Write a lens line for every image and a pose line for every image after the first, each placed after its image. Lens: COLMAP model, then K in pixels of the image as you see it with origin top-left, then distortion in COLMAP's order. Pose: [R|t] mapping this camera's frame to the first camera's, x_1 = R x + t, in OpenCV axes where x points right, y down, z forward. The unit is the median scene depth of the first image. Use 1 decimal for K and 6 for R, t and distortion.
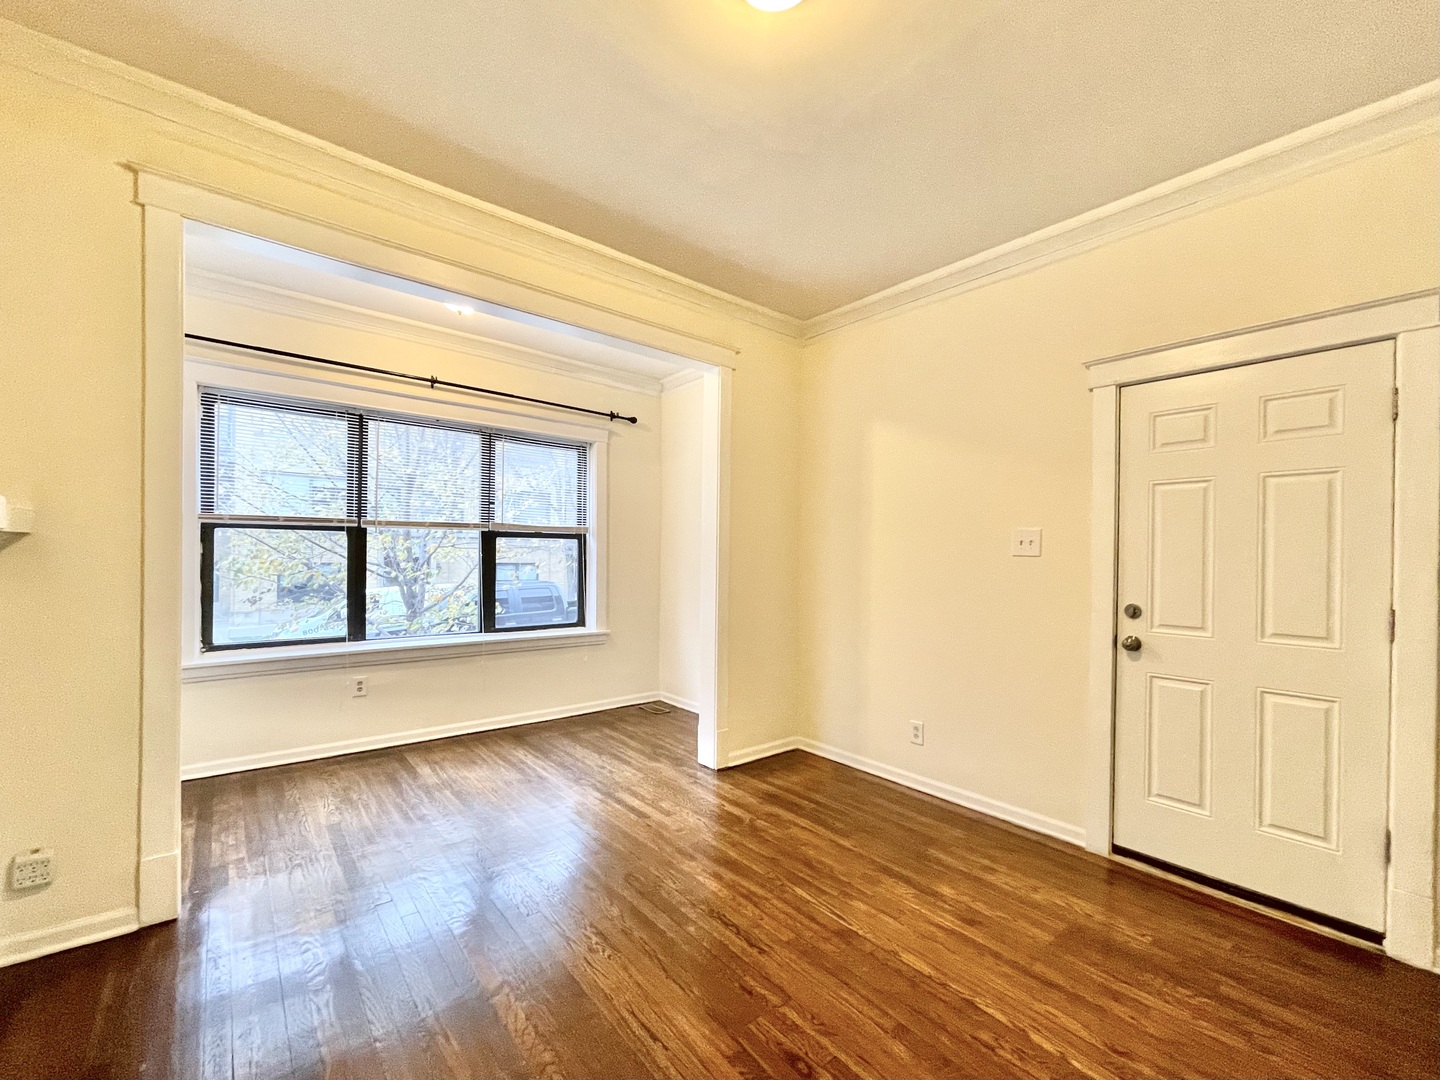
lens RADIAL K [[604.5, 0, 720.4], [0, 604.5, 556.1], [0, 0, 1]] dist [0.000208, -0.000066]
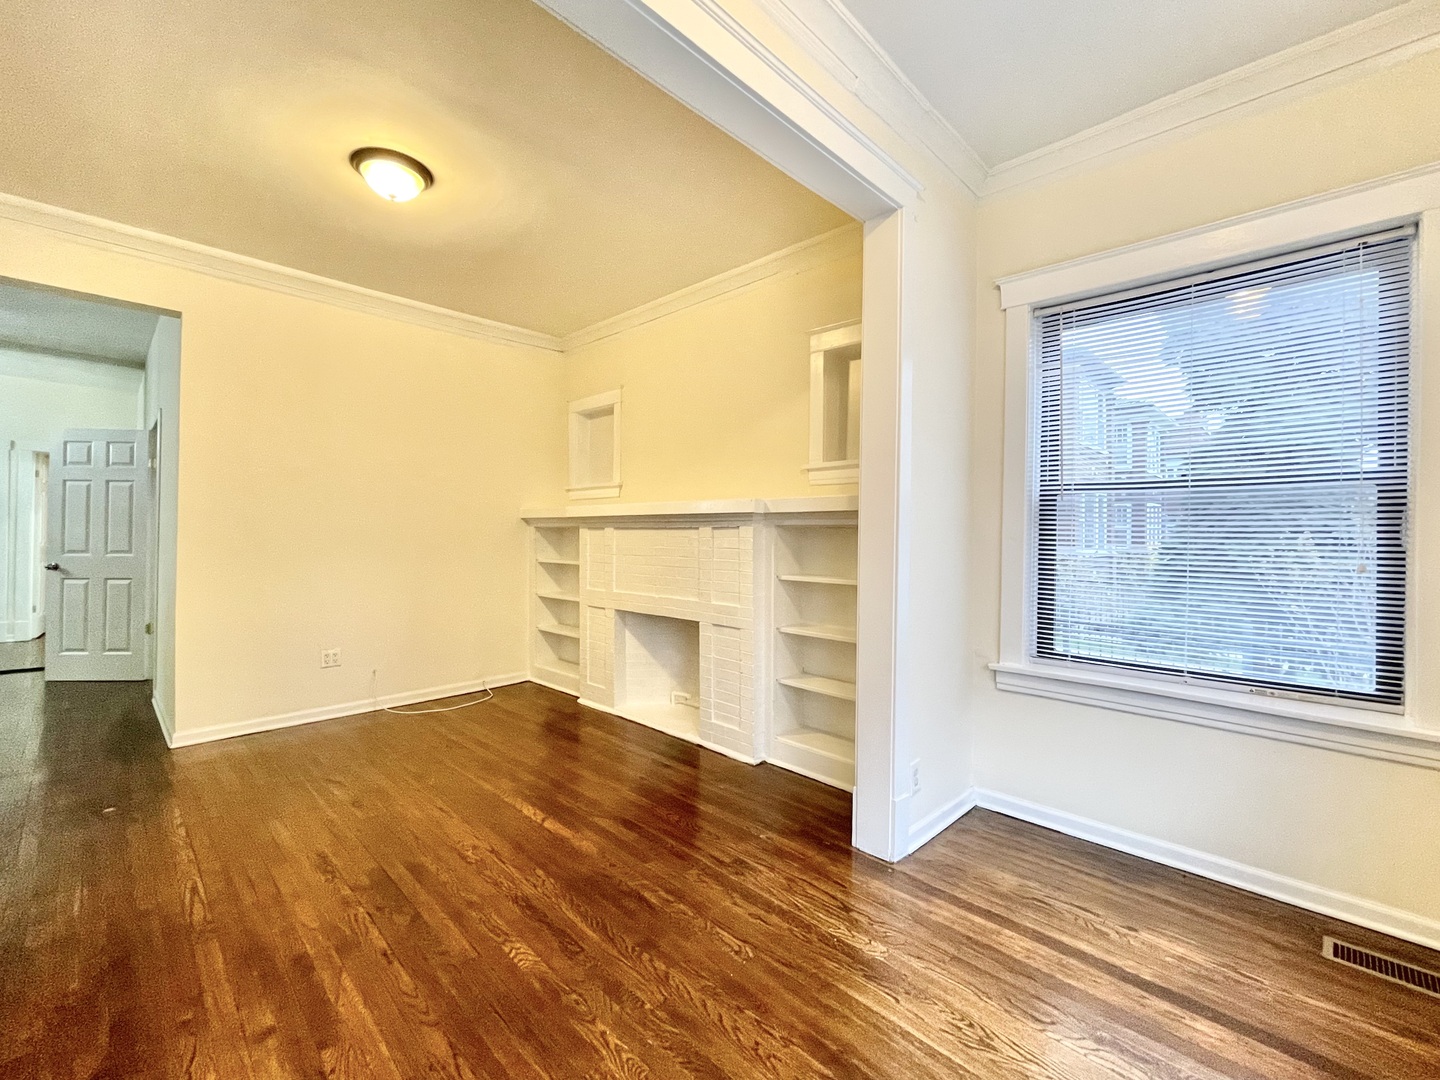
lens RADIAL K [[618.0, 0, 721.7], [0, 618.0, 532.9], [0, 0, 1]] dist [0.001569, 0.000294]
pose [[-0.994927, -0.025506, -0.097314, -0.296306], [-0.025561, 0.999673, -0.000679, 0.013720], [0.097300, 0.001812, -0.995253, 1.187943]]
